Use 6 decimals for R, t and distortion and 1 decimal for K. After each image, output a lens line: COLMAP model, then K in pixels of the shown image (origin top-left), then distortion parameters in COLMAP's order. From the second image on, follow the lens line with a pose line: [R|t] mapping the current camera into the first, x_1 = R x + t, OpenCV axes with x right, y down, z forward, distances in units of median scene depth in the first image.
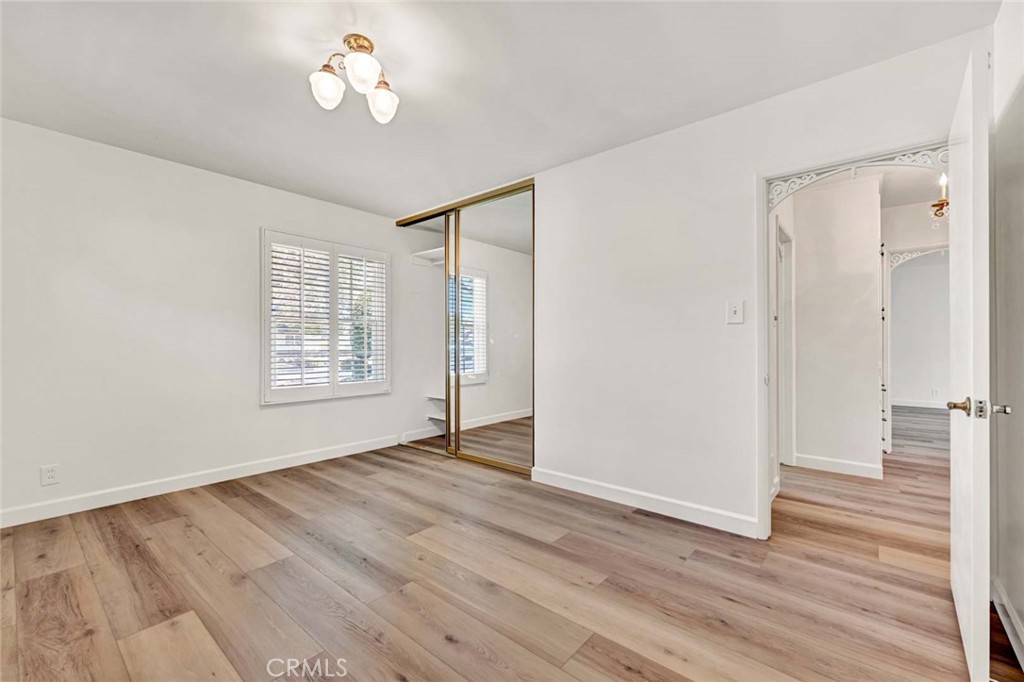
lens RADIAL K [[424.8, 0, 507.7], [0, 424.8, 338.4], [0, 0, 1]] dist [0.009797, 0.000492]
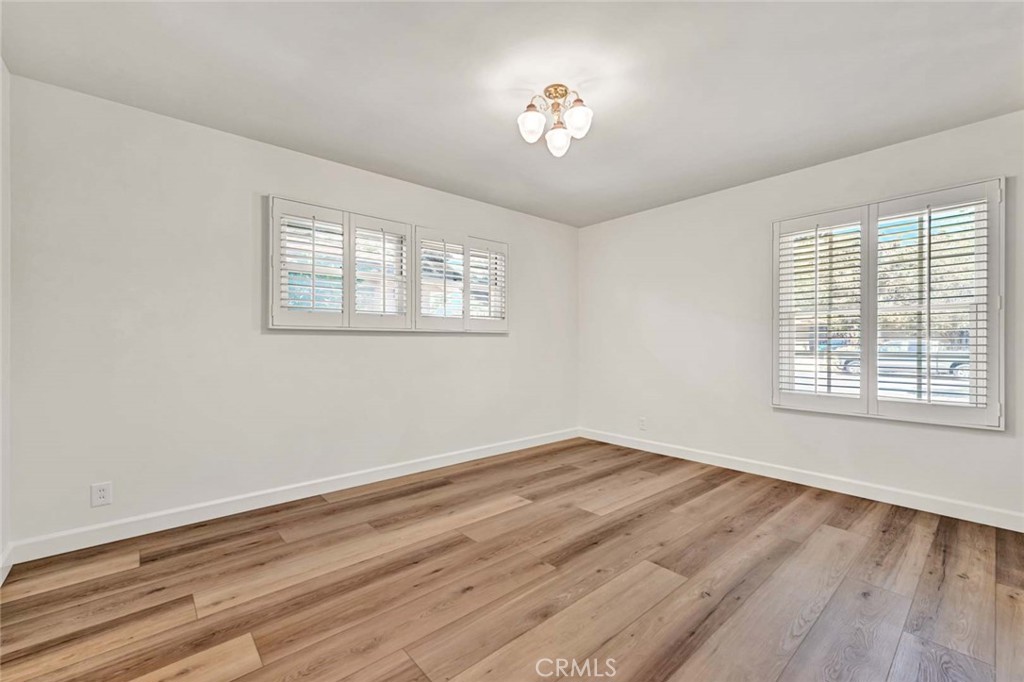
lens RADIAL K [[424.8, 0, 507.4], [0, 424.8, 348.9], [0, 0, 1]] dist [0.009797, 0.000492]
pose [[-0.150339, 0.005617, -0.988619, 0.560120], [0.014423, 0.999890, 0.003488, 0.025756], [0.988529, -0.013734, -0.150403, 0.727650]]
